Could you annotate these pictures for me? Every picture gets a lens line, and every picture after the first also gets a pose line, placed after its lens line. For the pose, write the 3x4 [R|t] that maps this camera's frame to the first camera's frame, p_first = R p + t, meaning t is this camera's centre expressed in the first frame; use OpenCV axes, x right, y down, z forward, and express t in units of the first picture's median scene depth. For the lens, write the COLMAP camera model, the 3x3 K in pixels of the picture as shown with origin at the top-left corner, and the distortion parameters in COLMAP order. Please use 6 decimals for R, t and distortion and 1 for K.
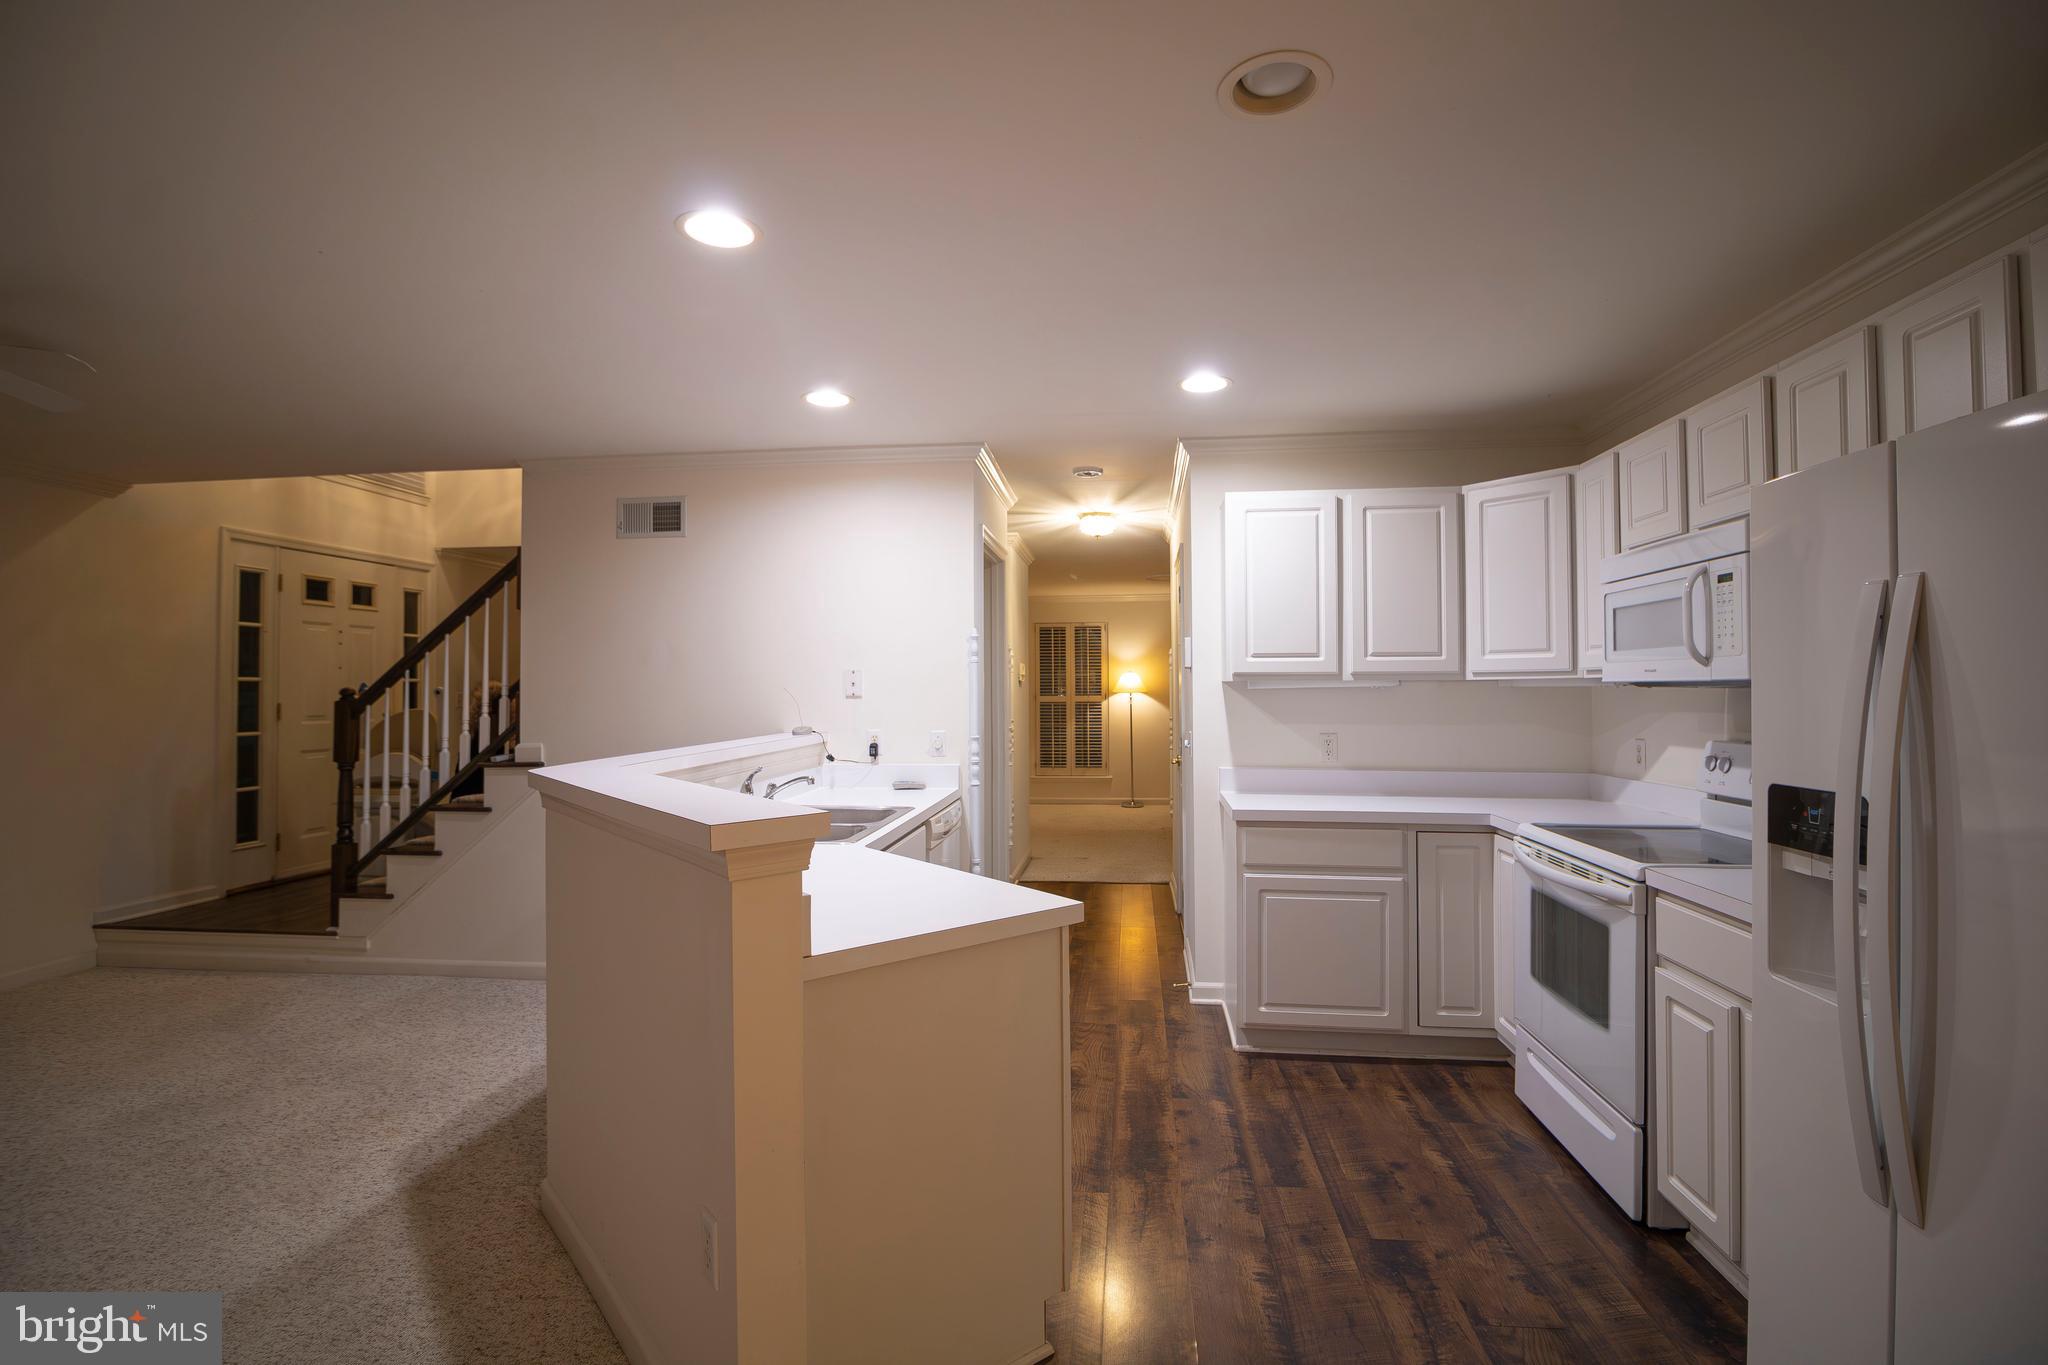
lens RADIAL K [[949.0, 0, 1033.8], [0, 949.0, 668.1], [0, 0, 1]] dist [0.001082, -0.013601]
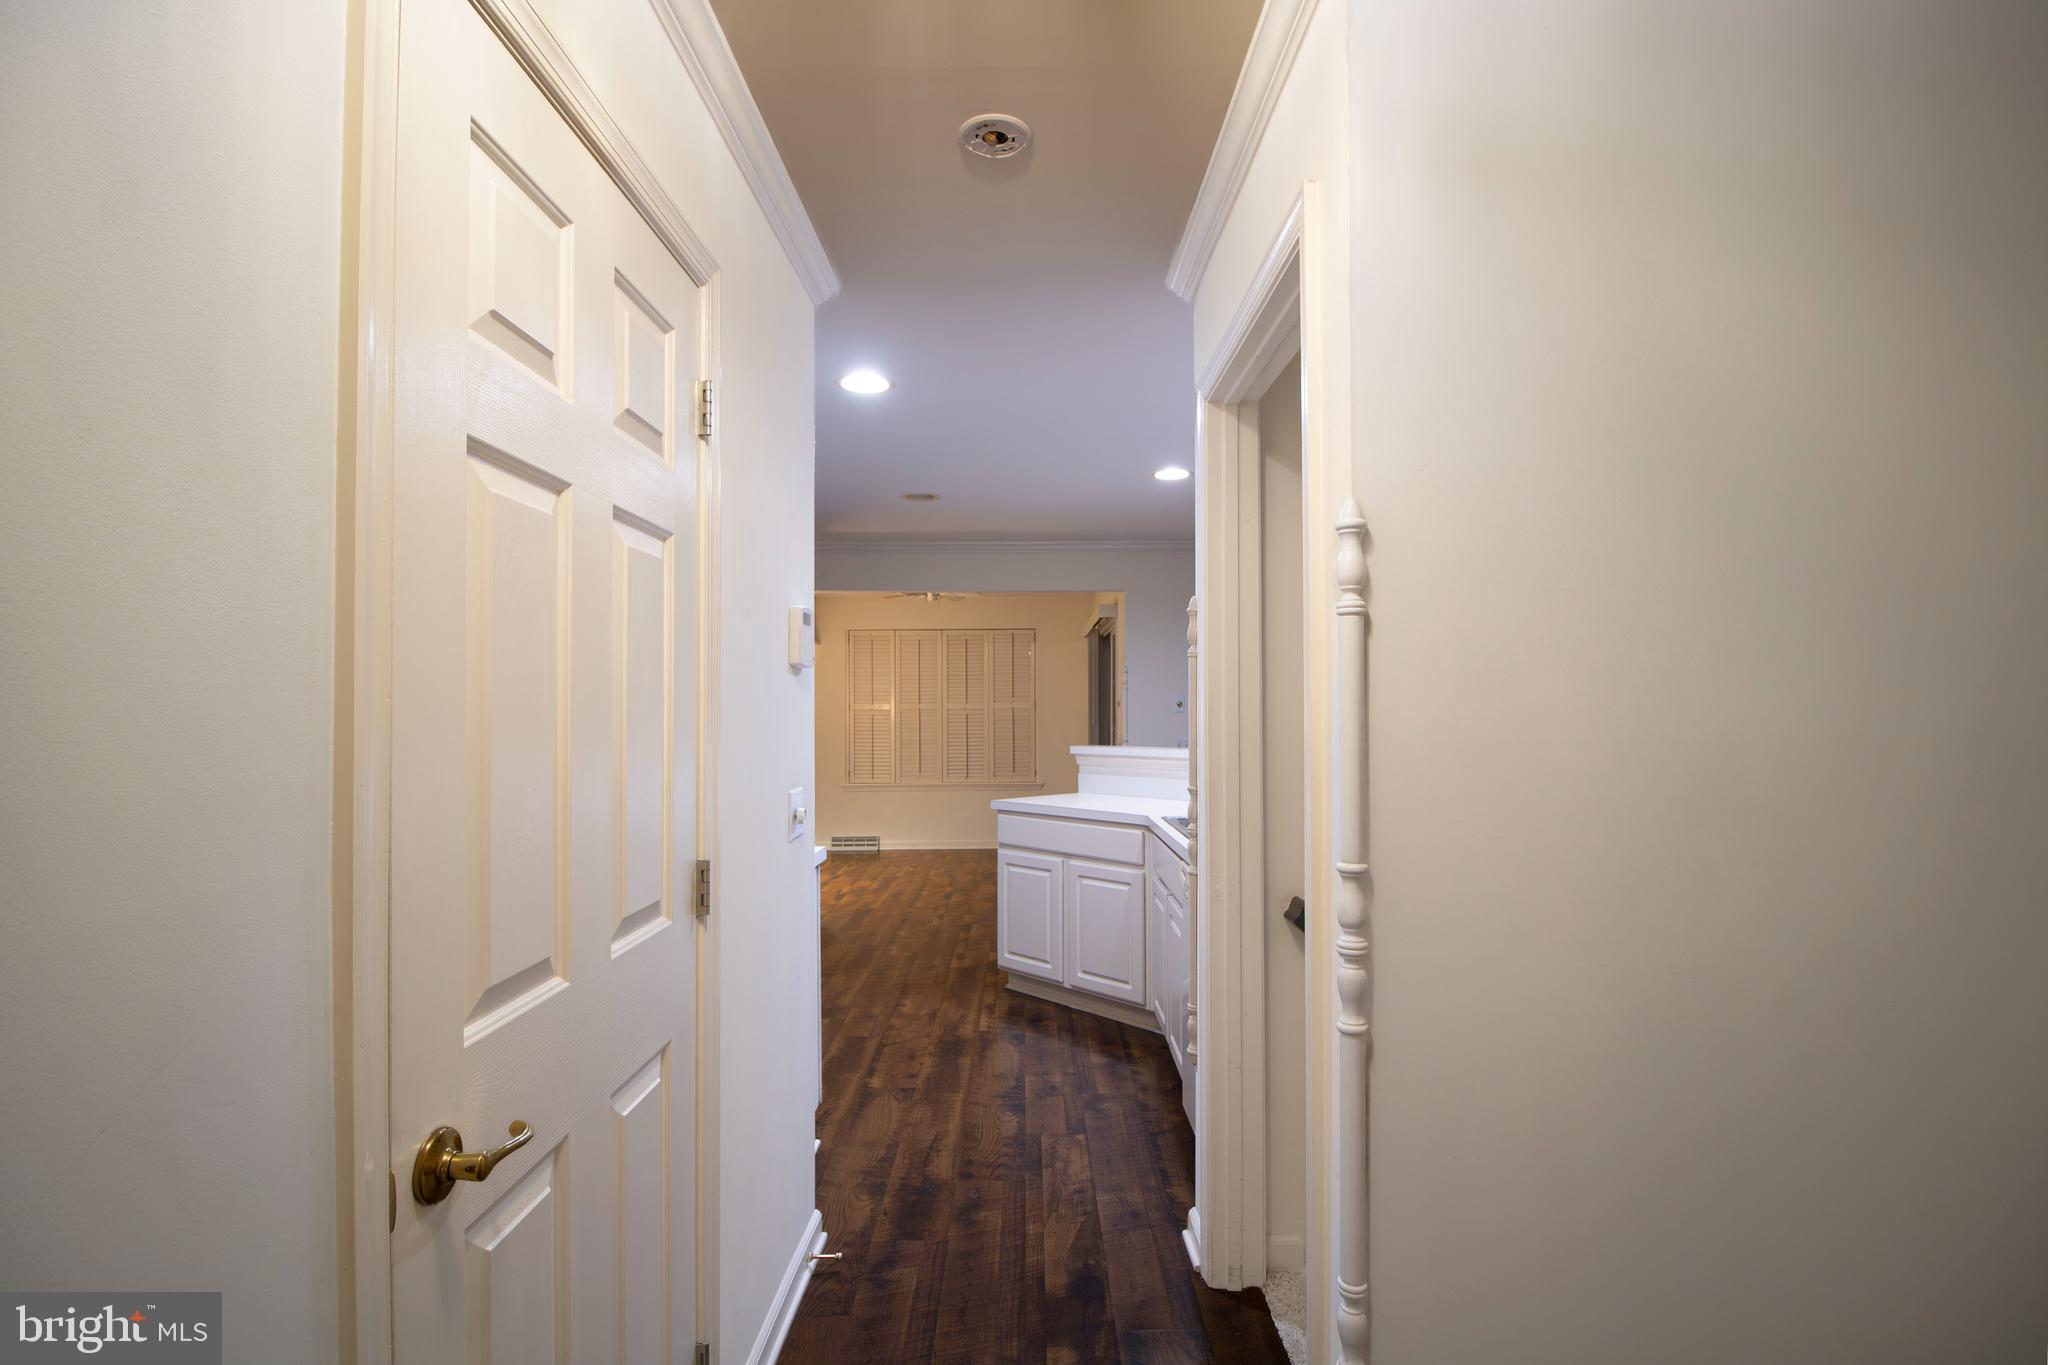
lens RADIAL K [[973.5, 0, 1024.0], [0, 973.5, 682.5], [0, 0, 1]] dist [-0.000086, -0.014950]
pose [[-0.994809, 0.006286, -0.101562, 0.103642], [0.011224, 0.998779, -0.048117, 0.038328], [0.101136, -0.049007, -0.993665, 1.659360]]
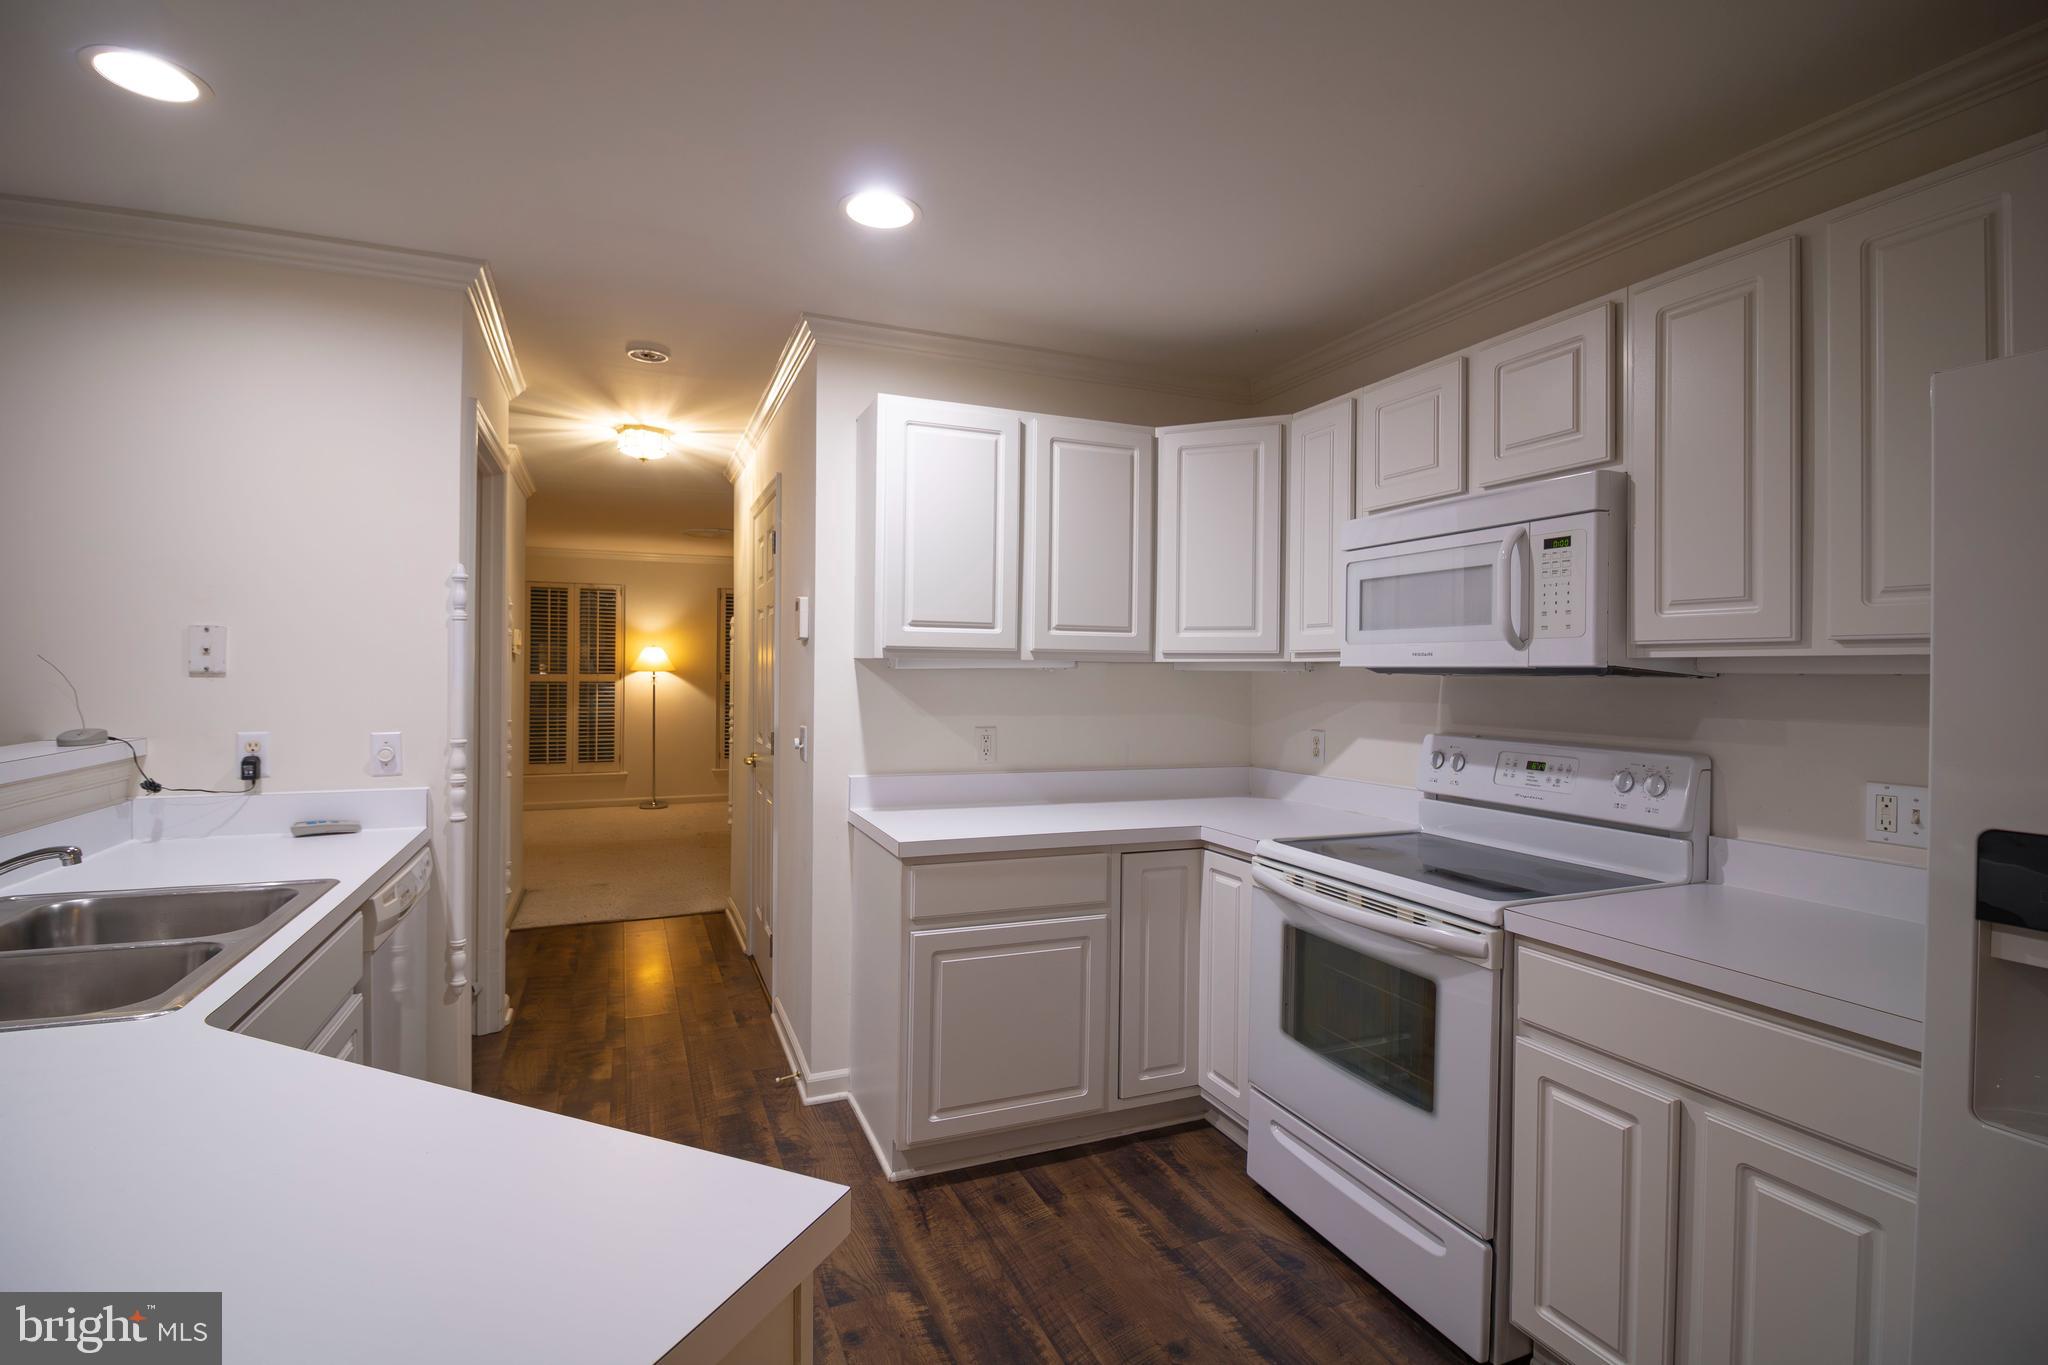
lens RADIAL K [[949.0, 0, 1033.8], [0, 949.0, 668.1], [0, 0, 1]] dist [0.001082, -0.013601]
pose [[0.871898, 0.013887, 0.489490, -0.040278], [-0.024295, 0.999594, 0.014915, 0.007421], [-0.489084, -0.024897, 0.871881, 0.301456]]
